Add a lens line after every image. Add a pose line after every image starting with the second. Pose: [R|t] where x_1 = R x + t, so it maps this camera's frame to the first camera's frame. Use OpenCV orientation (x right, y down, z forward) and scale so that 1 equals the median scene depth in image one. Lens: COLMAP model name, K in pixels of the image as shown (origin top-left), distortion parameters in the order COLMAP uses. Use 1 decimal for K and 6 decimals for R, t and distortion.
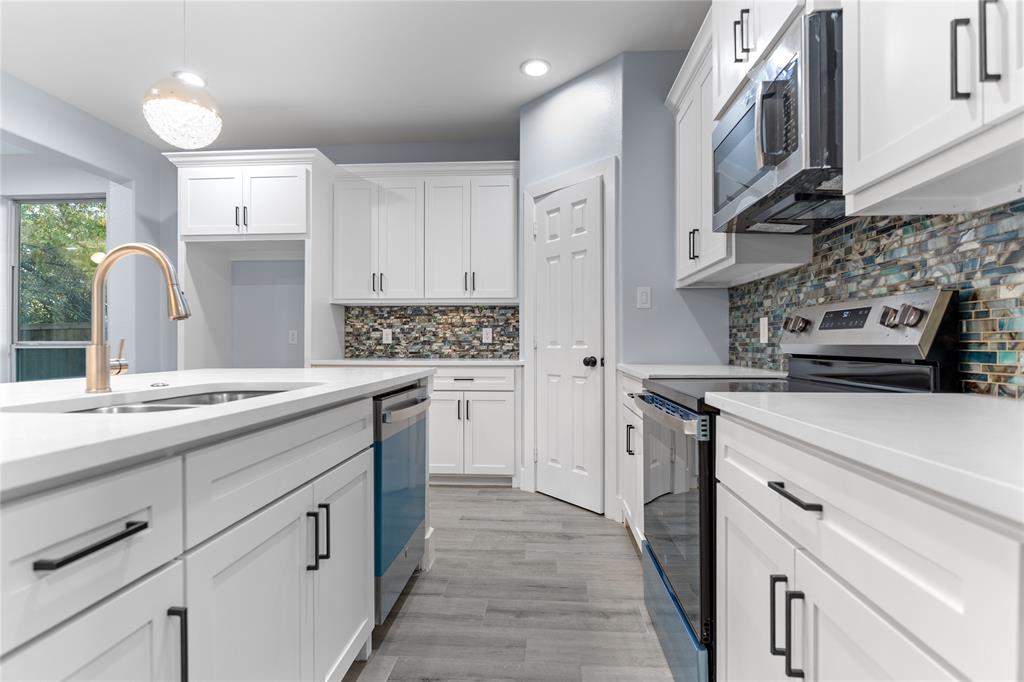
lens RADIAL K [[498.4, 0, 512.0], [0, 498.4, 341.0], [0, 0, 1]] dist [-0.003512, 0.000394]
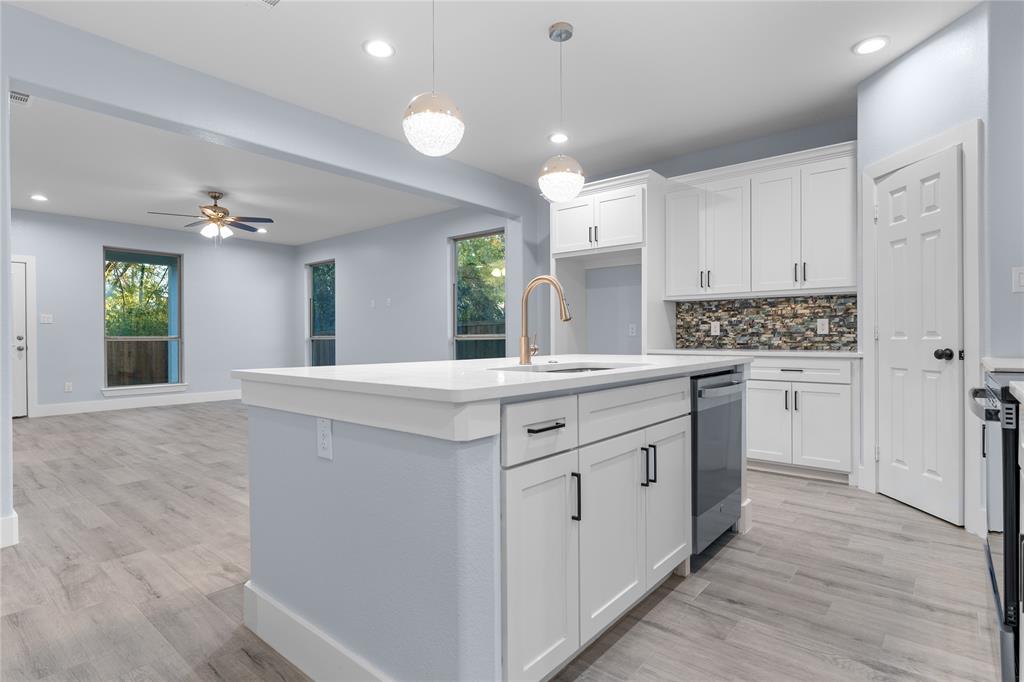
lens RADIAL K [[498.4, 0, 512.0], [0, 498.4, 341.0], [0, 0, 1]] dist [-0.003512, 0.000394]
pose [[0.794750, 0.002463, -0.606932, 0.071207], [0.007427, 0.999877, 0.013783, -0.000636], [0.606892, -0.015462, 0.794634, -0.159836]]
